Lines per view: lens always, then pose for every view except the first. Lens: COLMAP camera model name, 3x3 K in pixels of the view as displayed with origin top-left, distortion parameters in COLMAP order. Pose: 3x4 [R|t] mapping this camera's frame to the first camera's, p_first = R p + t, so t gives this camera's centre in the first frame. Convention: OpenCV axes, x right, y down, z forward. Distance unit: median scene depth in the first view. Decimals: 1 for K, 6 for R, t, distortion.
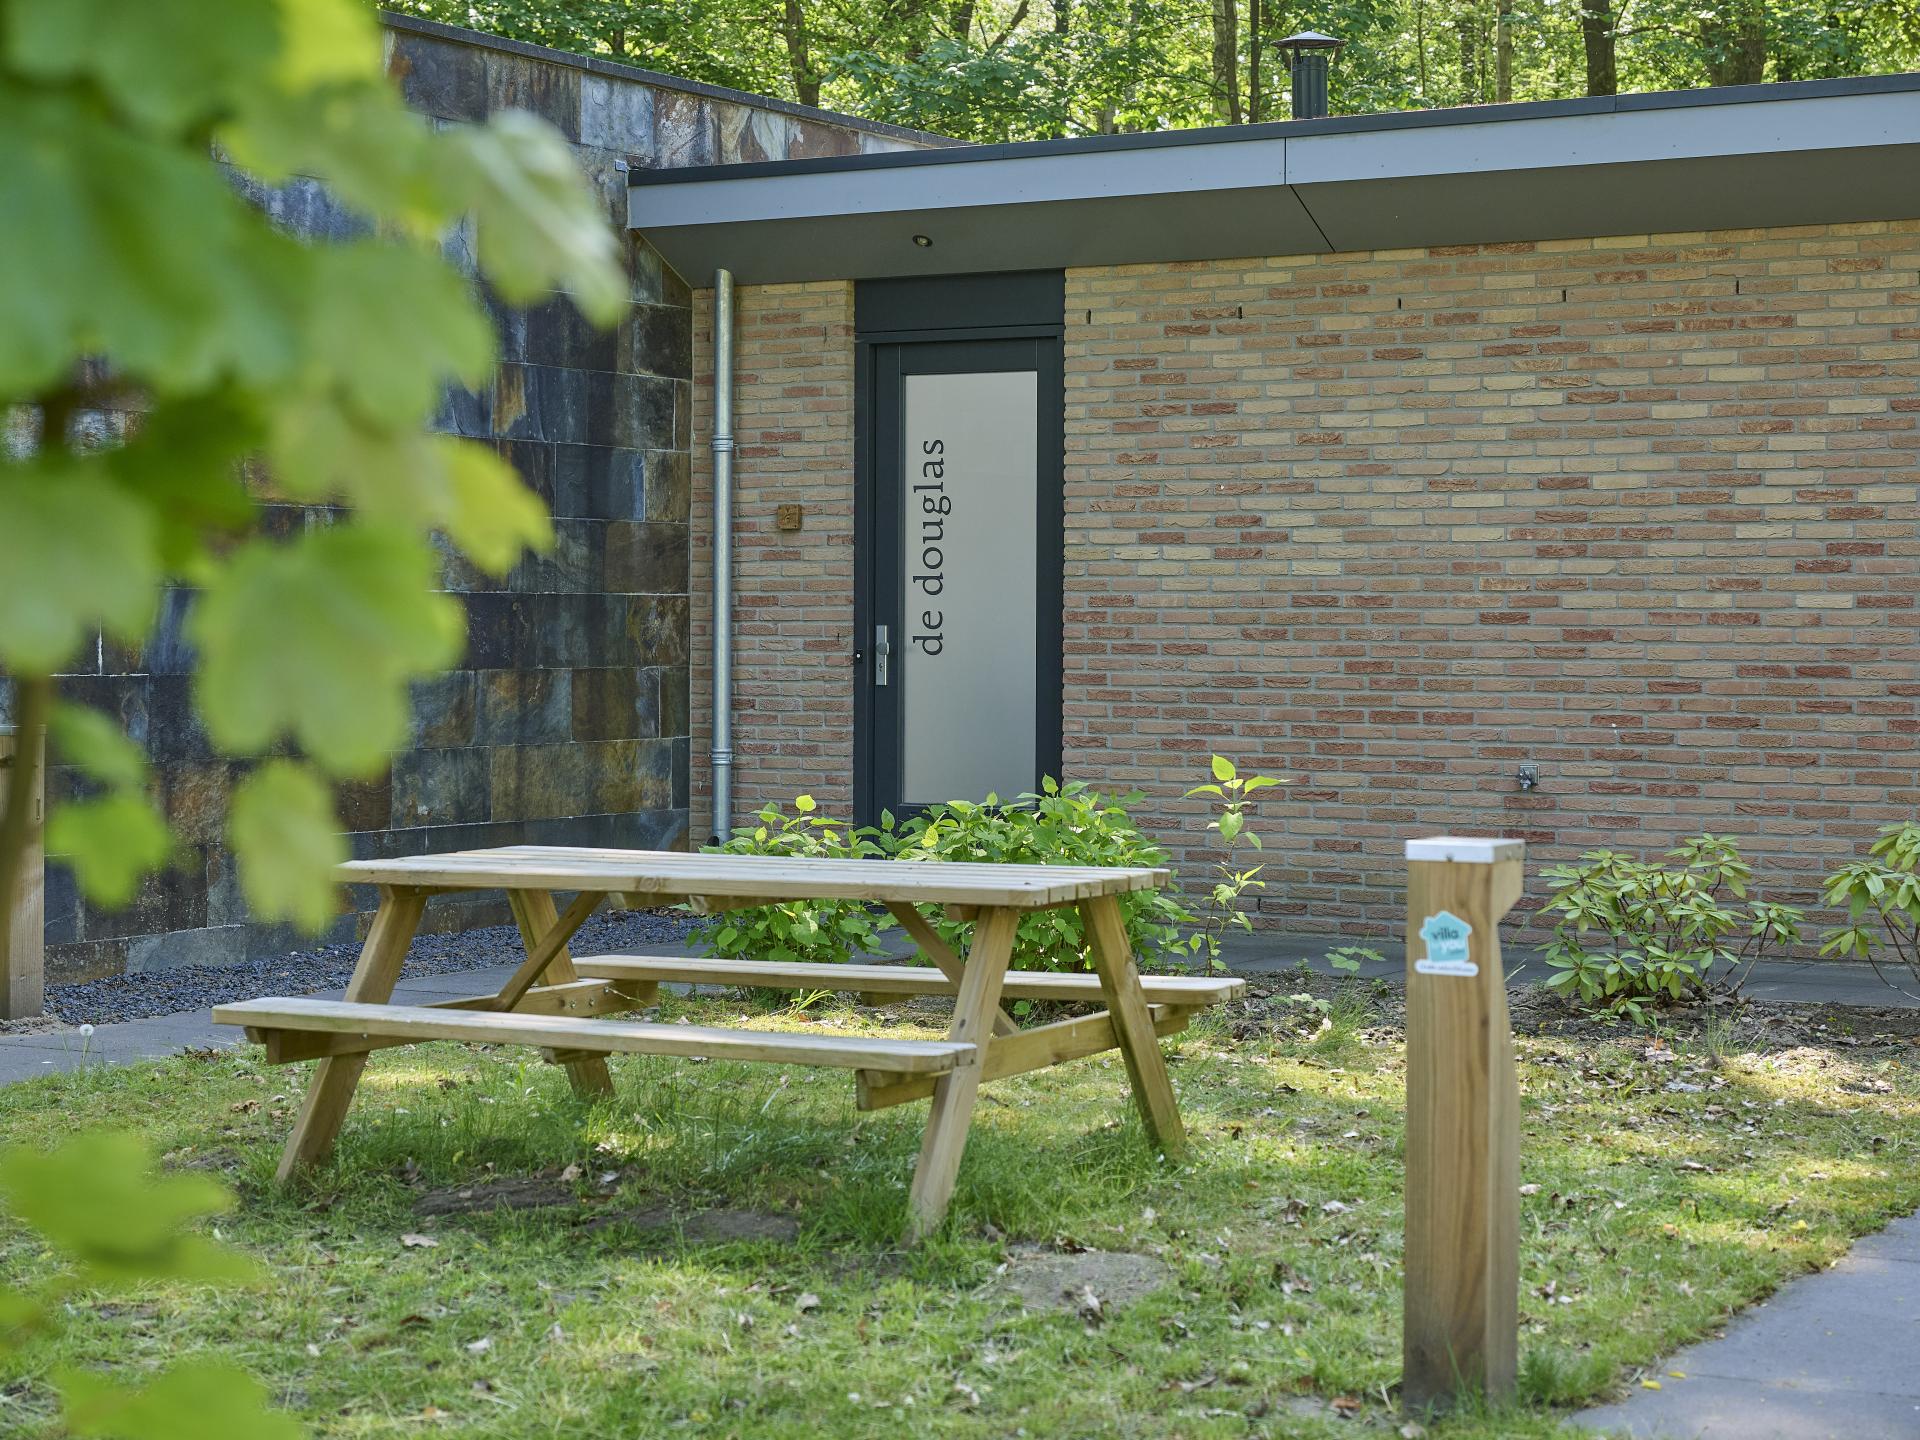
lens RADIAL K [[3682.7, 0, 960.0], [0, 3682.7, 720.0], [0, 0, 1]] dist [0.022287, -0.108200]
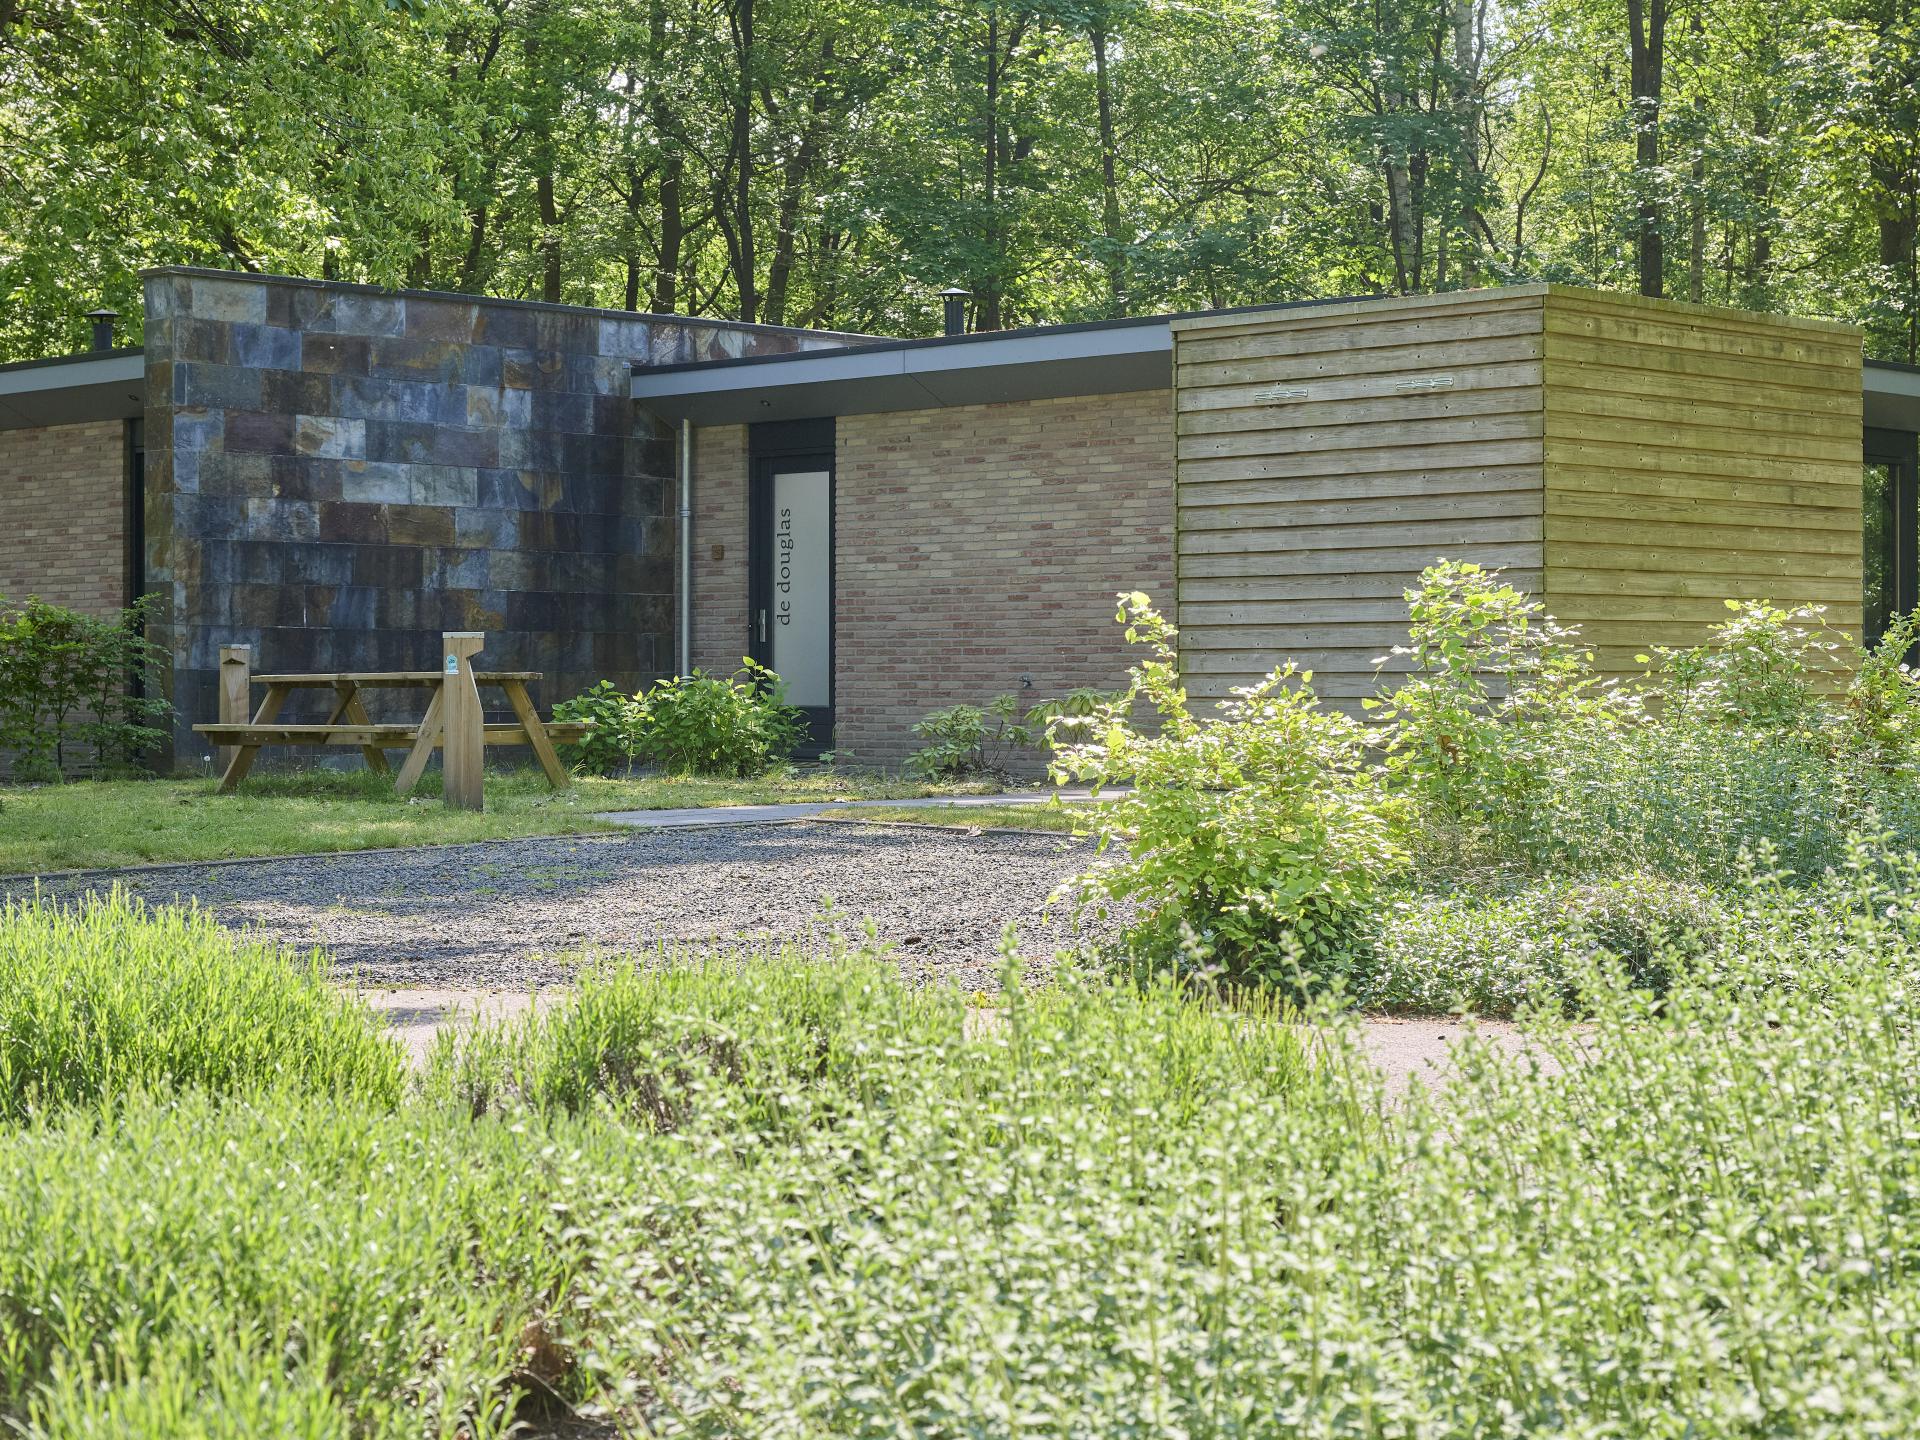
lens RADIAL K [[3257.3, 0, 960.0], [0, 3257.3, 720.0], [0, 0, 1]] dist [0.004160, 0.003982]
pose [[0.977721, -0.000326, -0.209906, 0.450253], [-0.002945, 0.999879, -0.015270, 0.058537], [0.209886, 0.015548, 0.977602, -0.621513]]
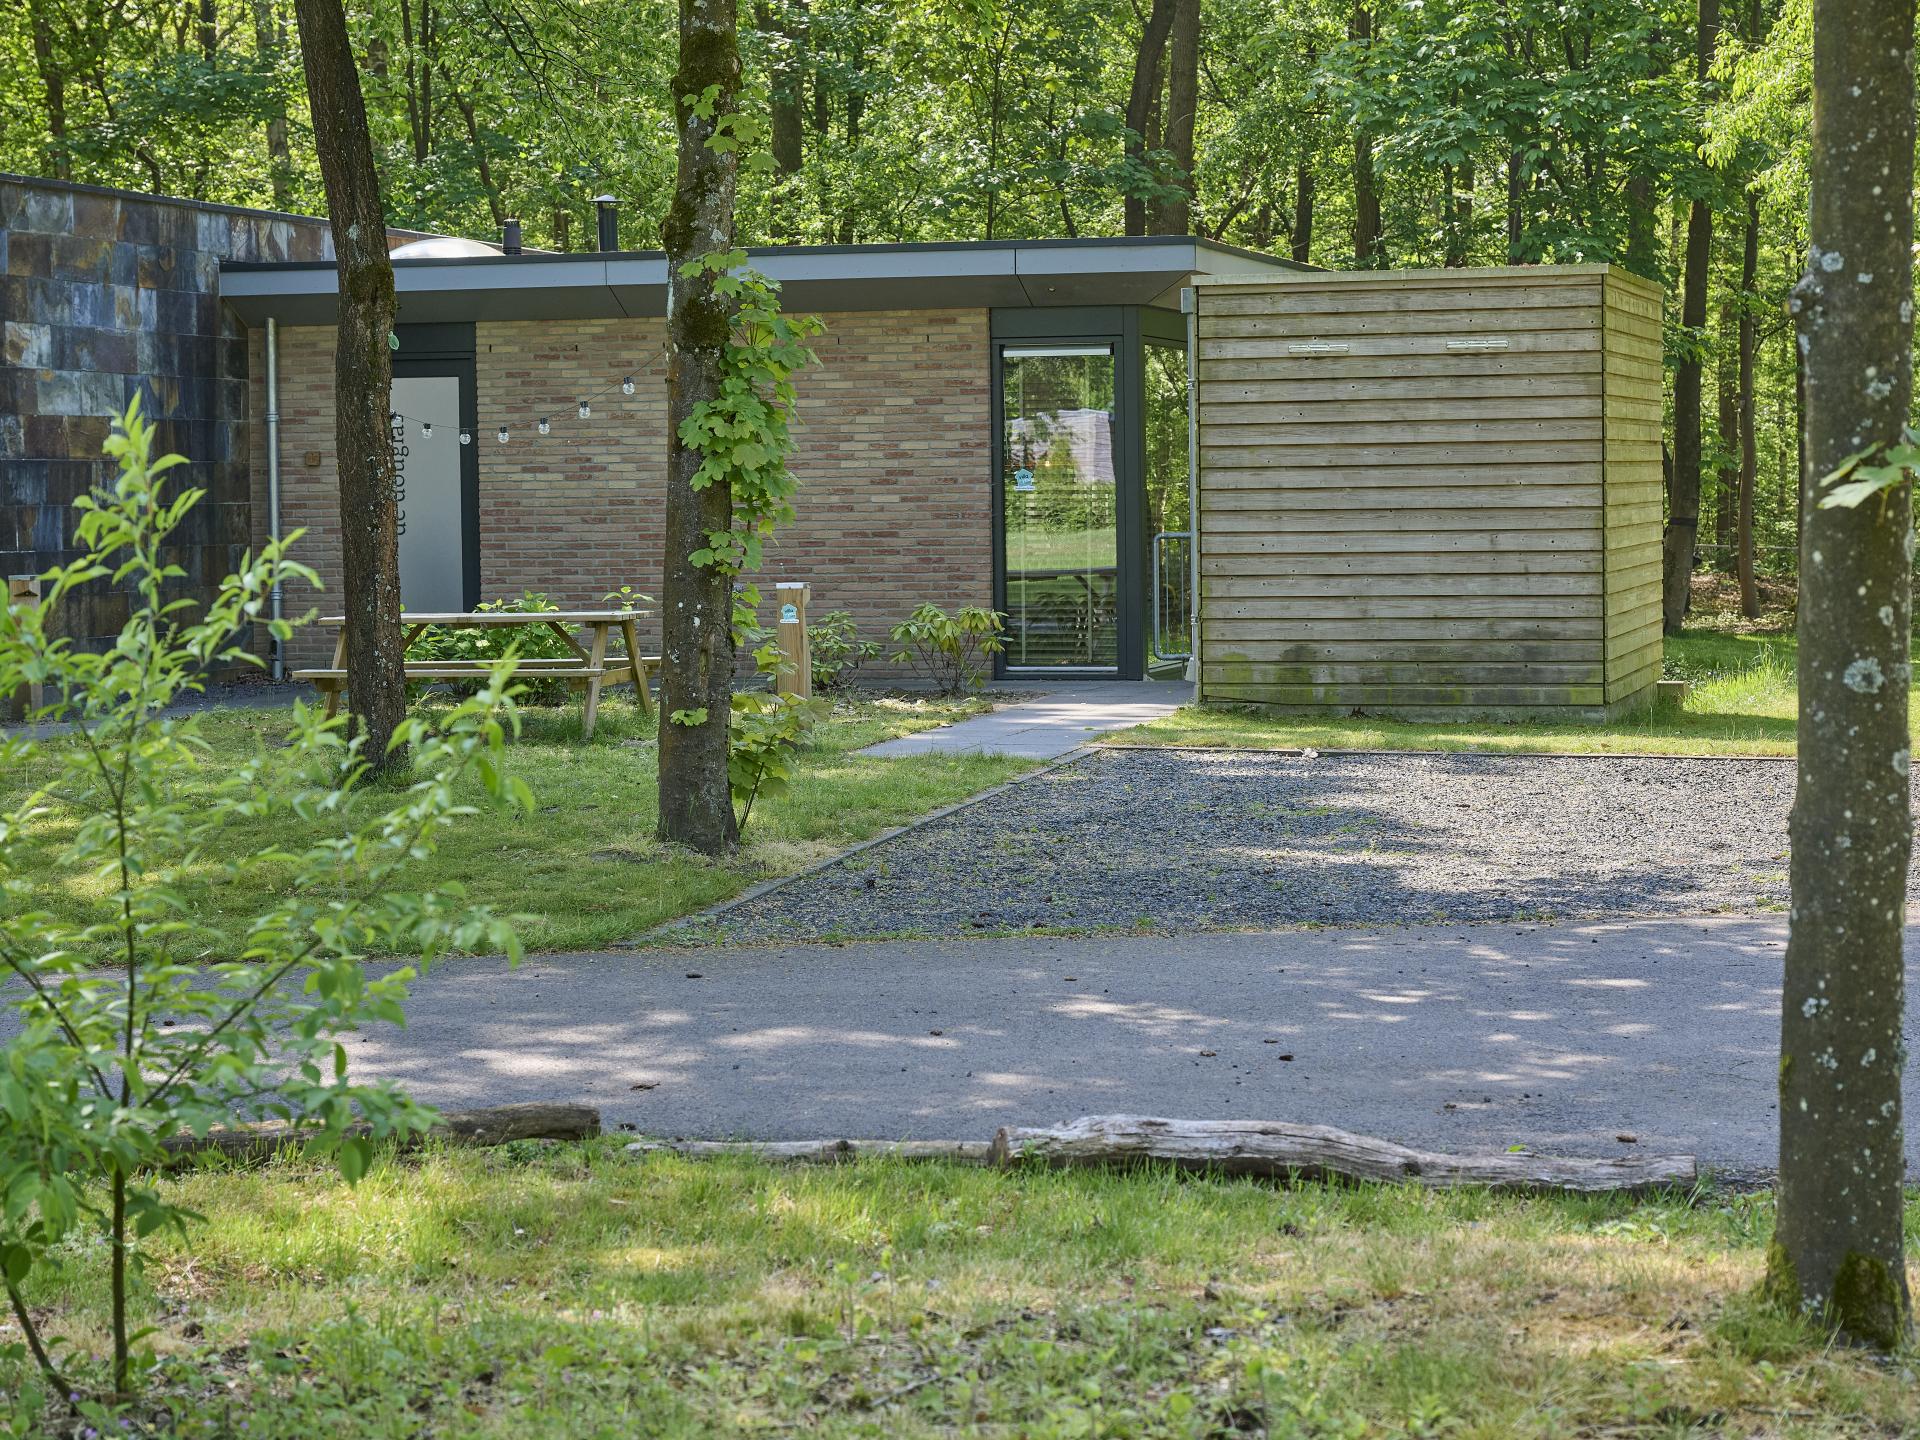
lens RADIAL K [[3682.7, 0, 960.0], [0, 3682.7, 720.0], [0, 0, 1]] dist [0.022287, -0.108200]
pose [[0.966482, -0.030574, 0.254906, -0.217338], [0.022415, 0.999141, 0.034852, 0.017131], [-0.255753, -0.027970, 0.966337, -0.858111]]
